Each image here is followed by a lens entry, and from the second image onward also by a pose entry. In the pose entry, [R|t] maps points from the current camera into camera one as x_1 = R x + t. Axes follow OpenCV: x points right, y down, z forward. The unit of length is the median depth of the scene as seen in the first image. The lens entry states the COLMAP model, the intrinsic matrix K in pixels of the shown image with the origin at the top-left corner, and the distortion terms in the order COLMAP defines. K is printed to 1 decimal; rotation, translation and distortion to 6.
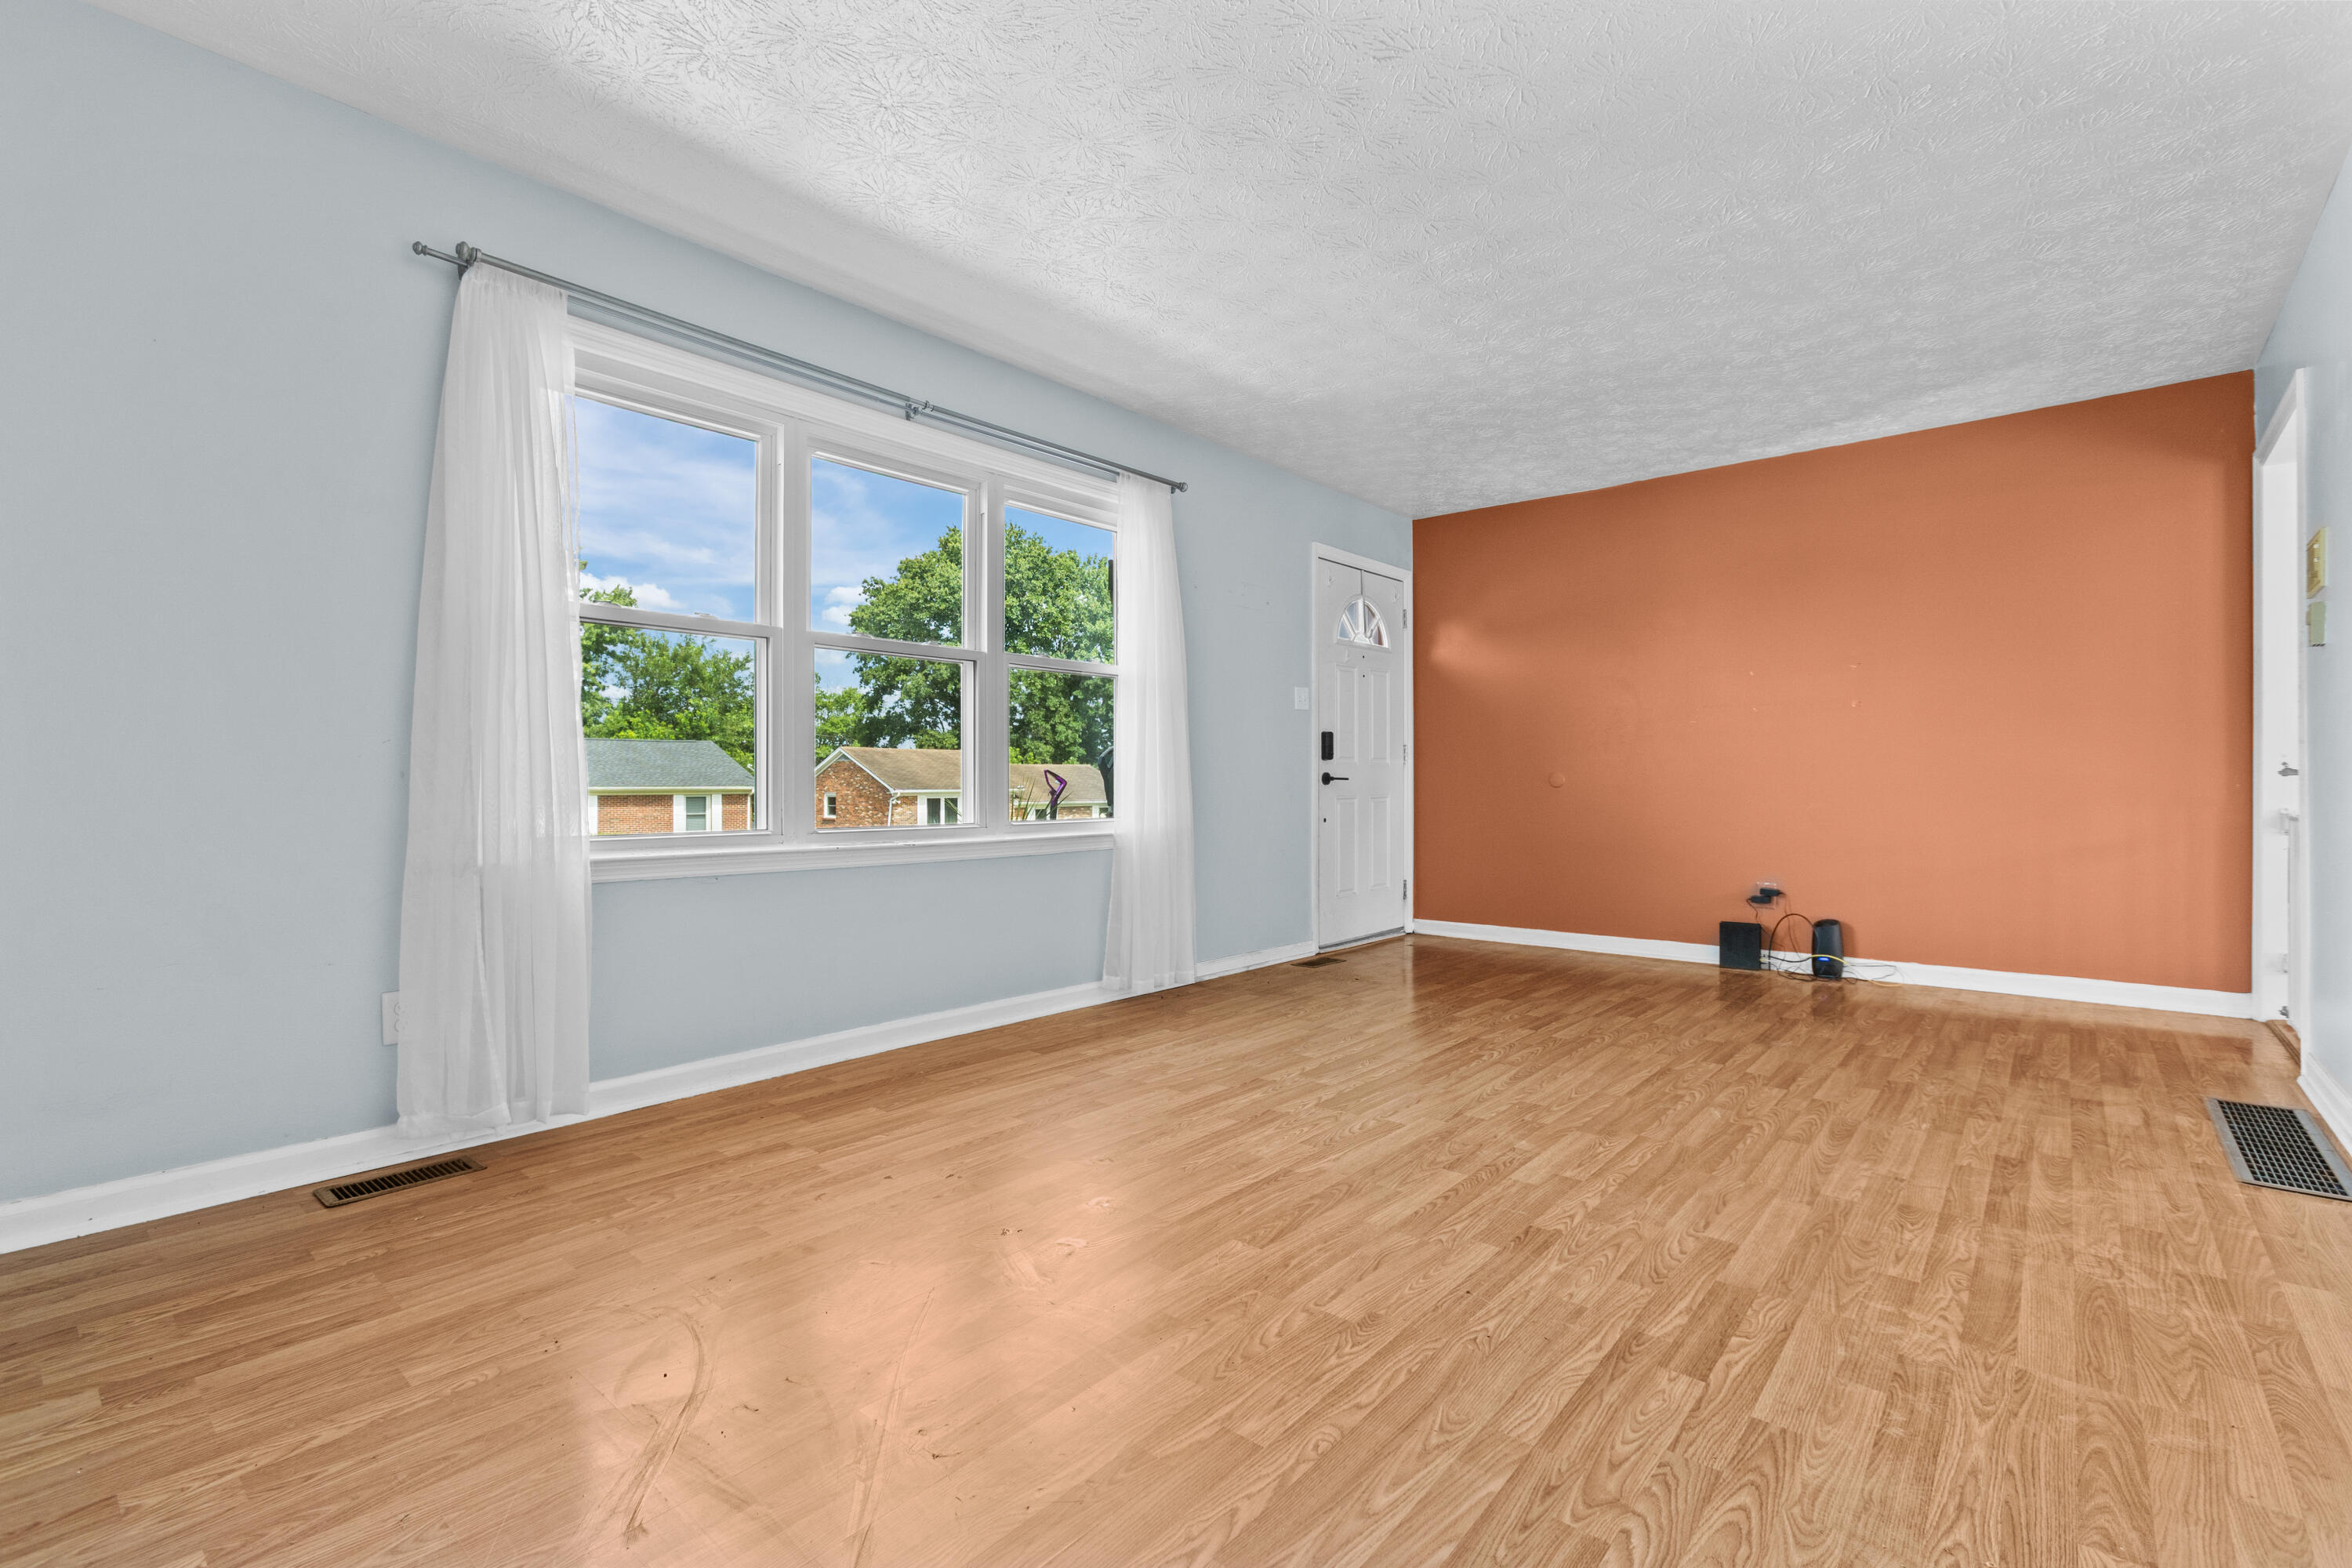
lens RADIAL K [[1066.4, 0, 1174.8], [0, 1066.4, 784.4], [0, 0, 1]] dist [-0.005948, 0.006785]
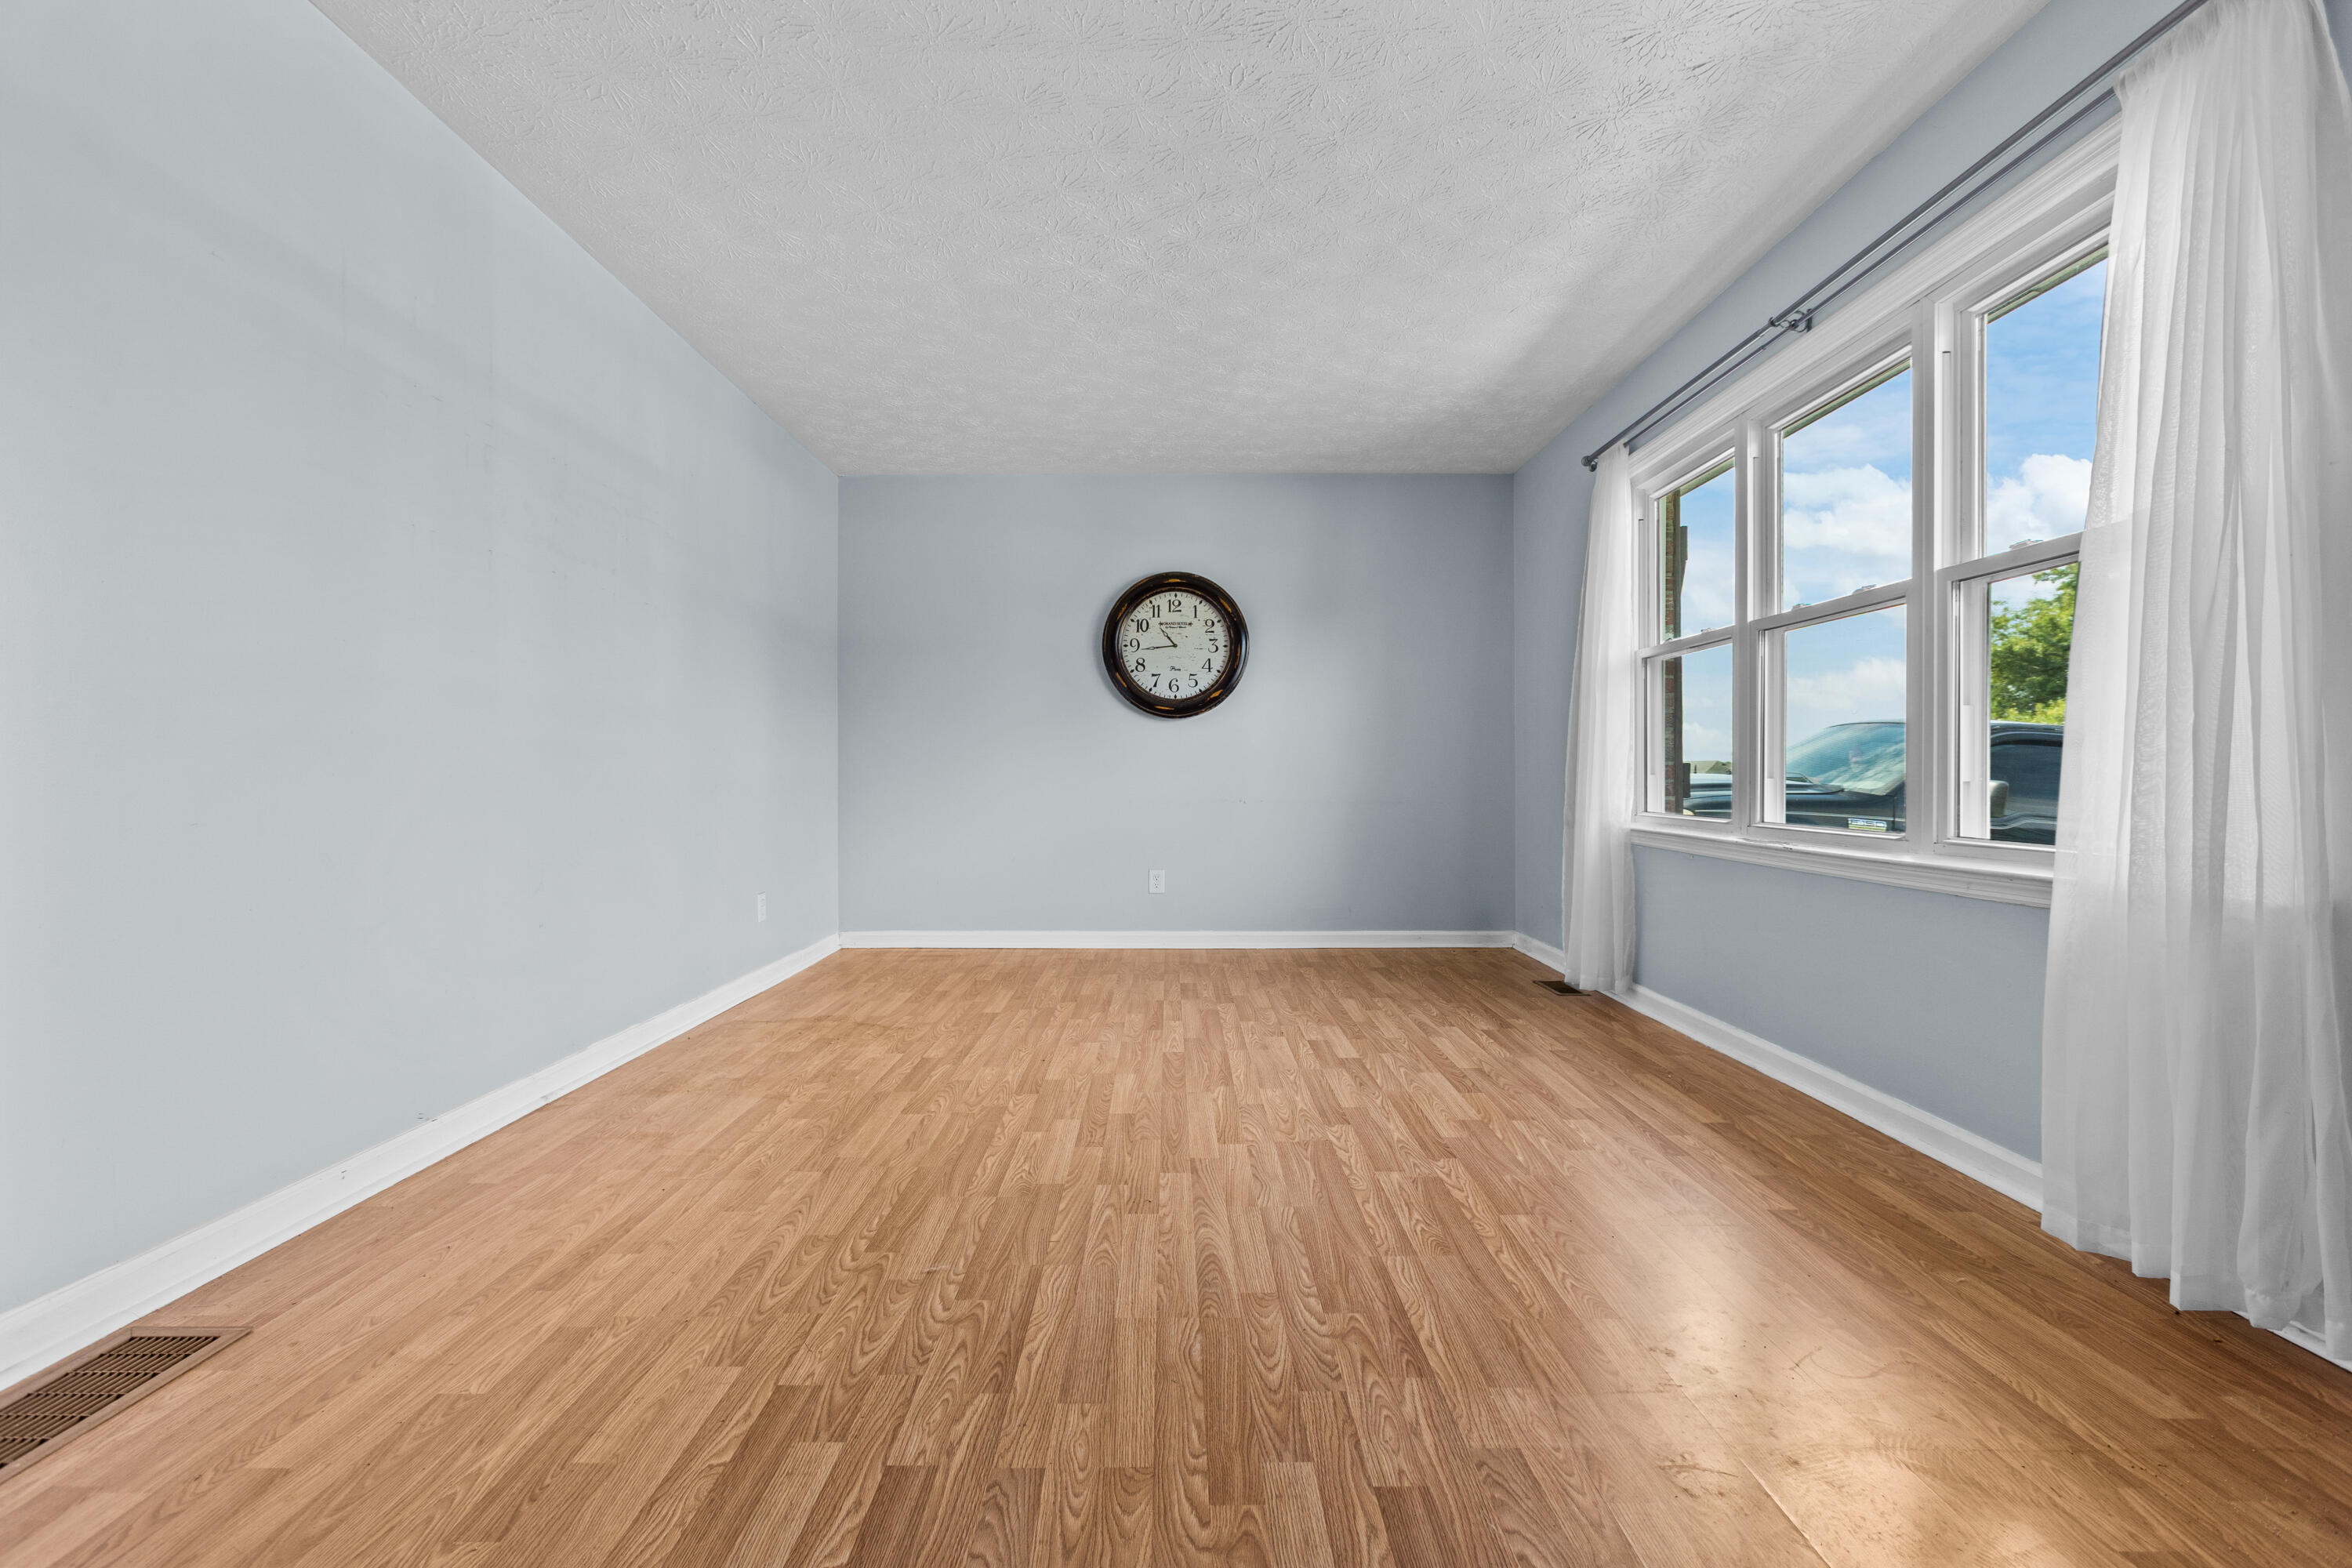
lens RADIAL K [[1066.4, 0, 1175.4], [0, 1066.4, 770.8], [0, 0, 1]] dist [-0.005948, 0.006785]
pose [[-0.765701, -0.000410, -0.643197, 0.840823], [0.002431, 0.999991, -0.003531, -0.003662], [0.643192, -0.004267, -0.765693, 1.679502]]
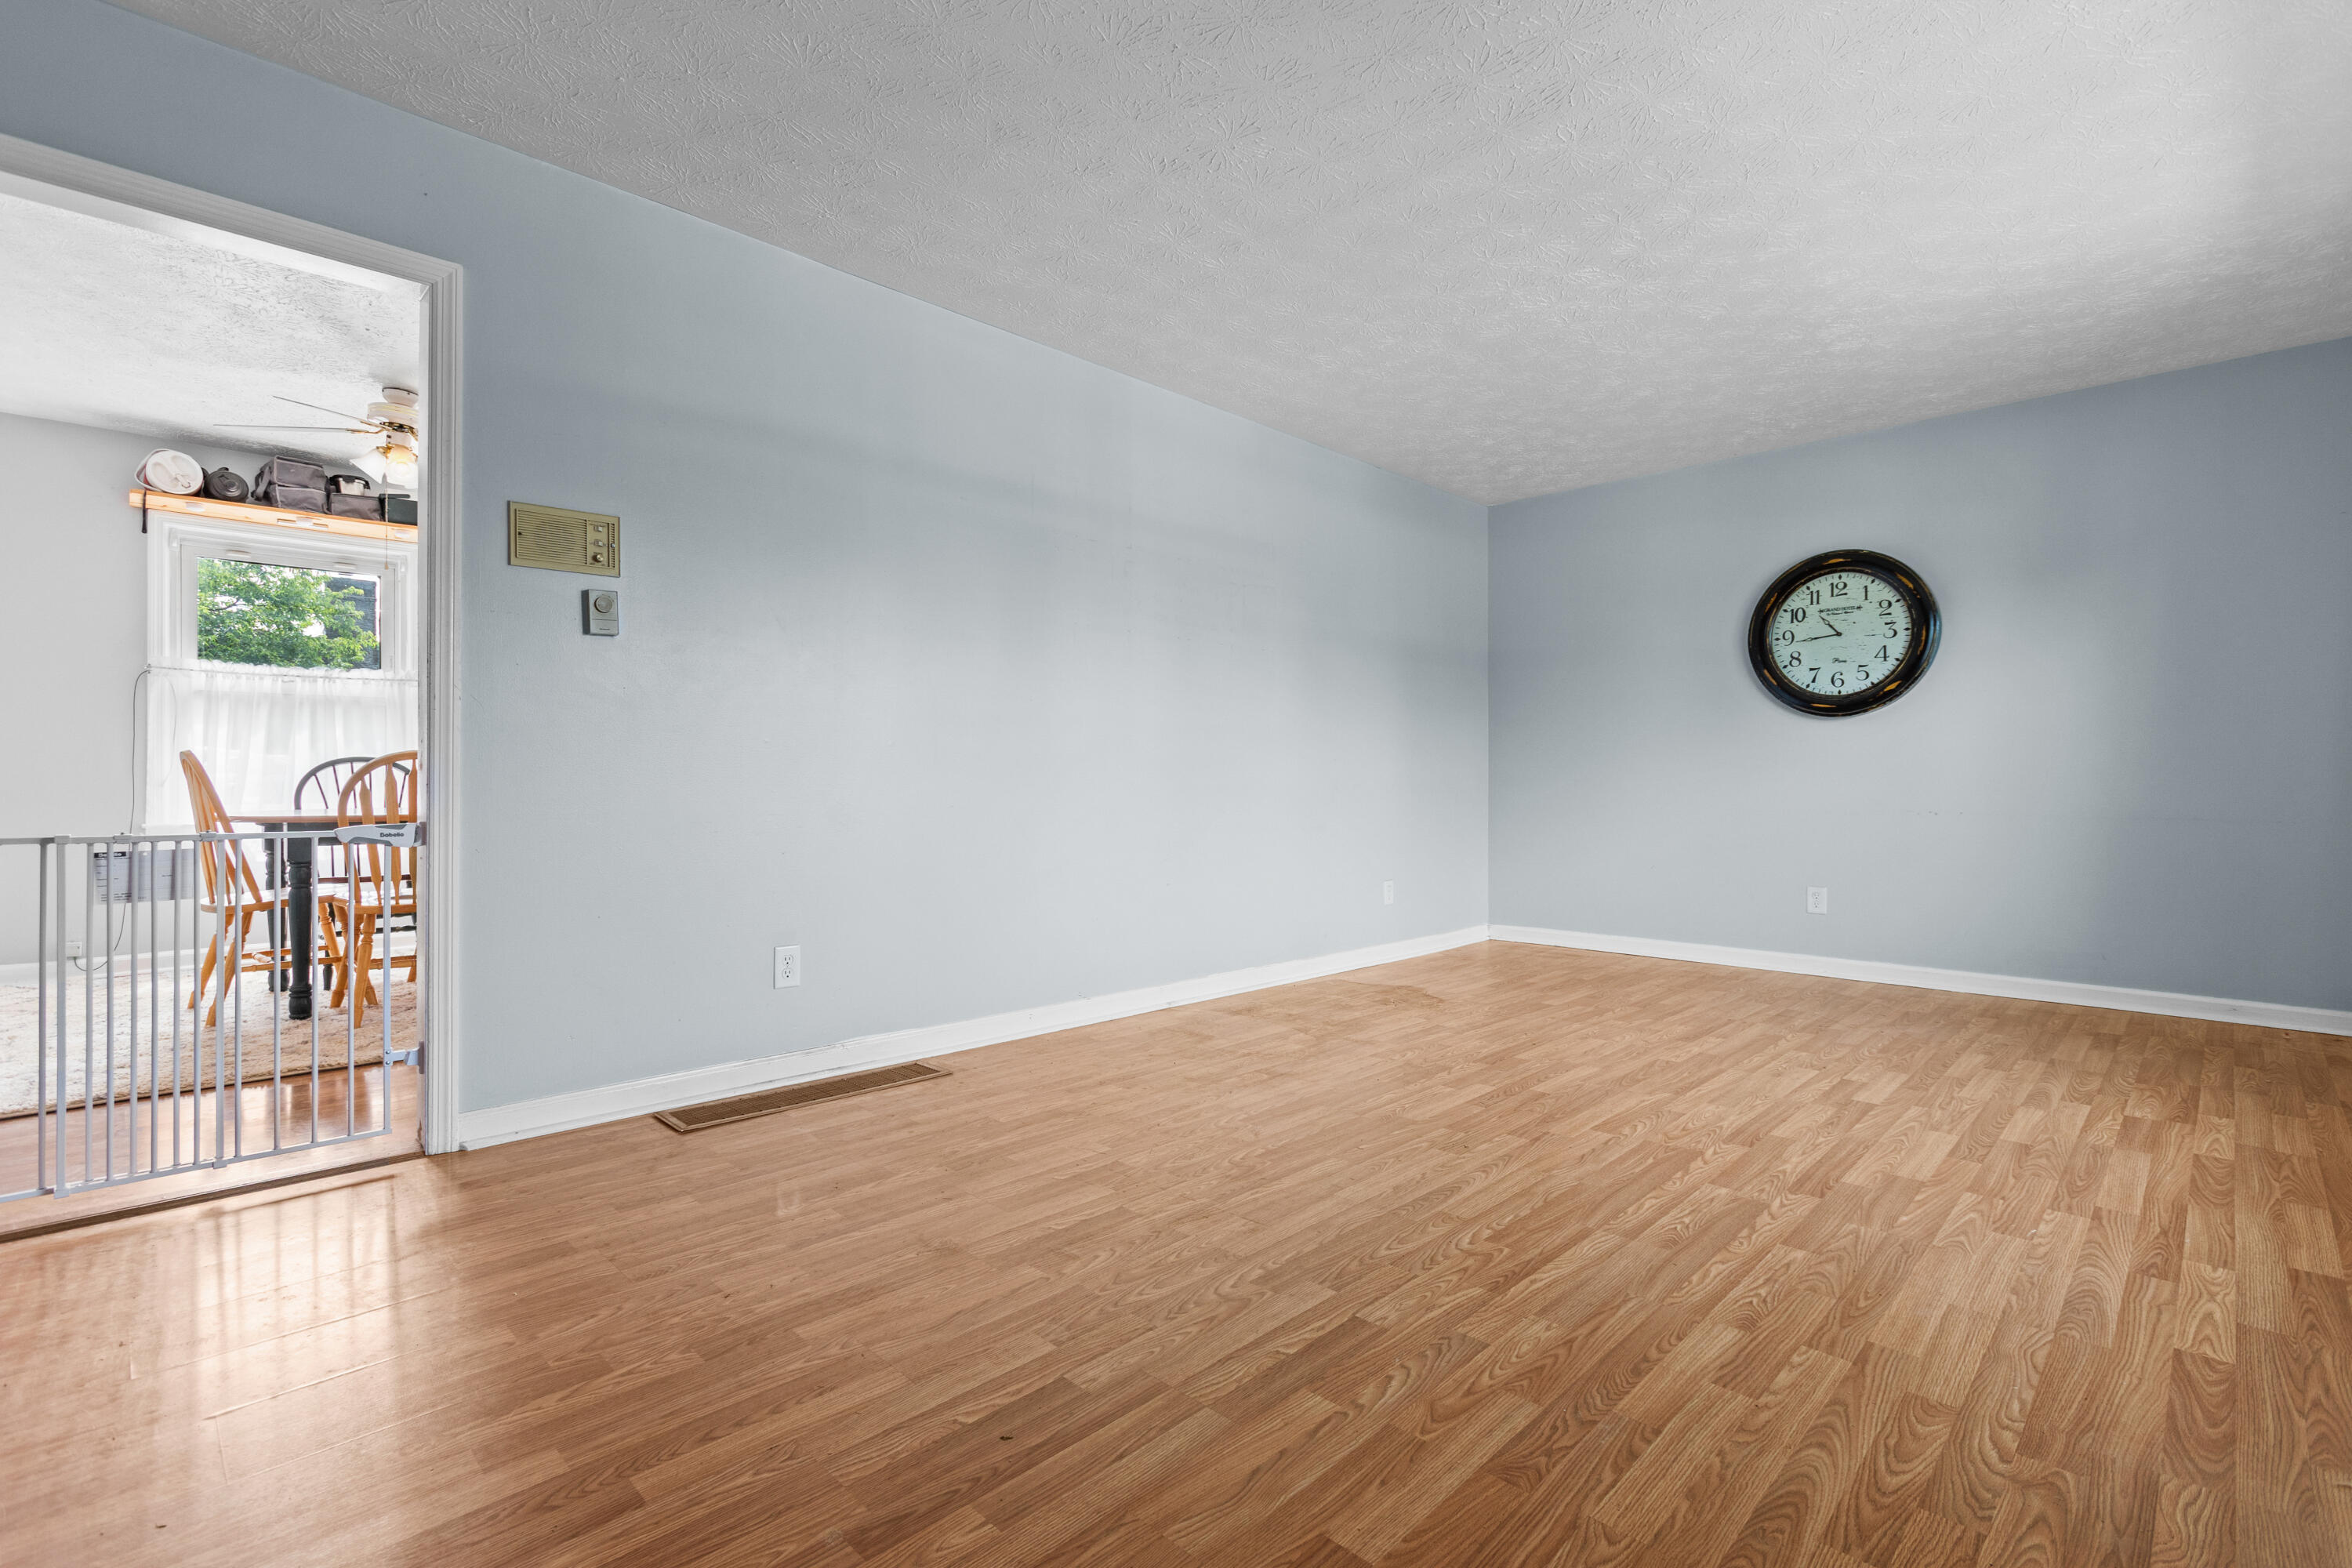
lens RADIAL K [[1085.2, 0, 1153.5], [0, 1085.2, 789.3], [0, 0, 1]] dist [0.003886, 0.002118]
pose [[-0.995921, -0.000602, 0.090225, 0.526541], [0.000142, 0.999966, 0.008233, -0.005019], [-0.090227, 0.008213, -0.995887, 2.026331]]
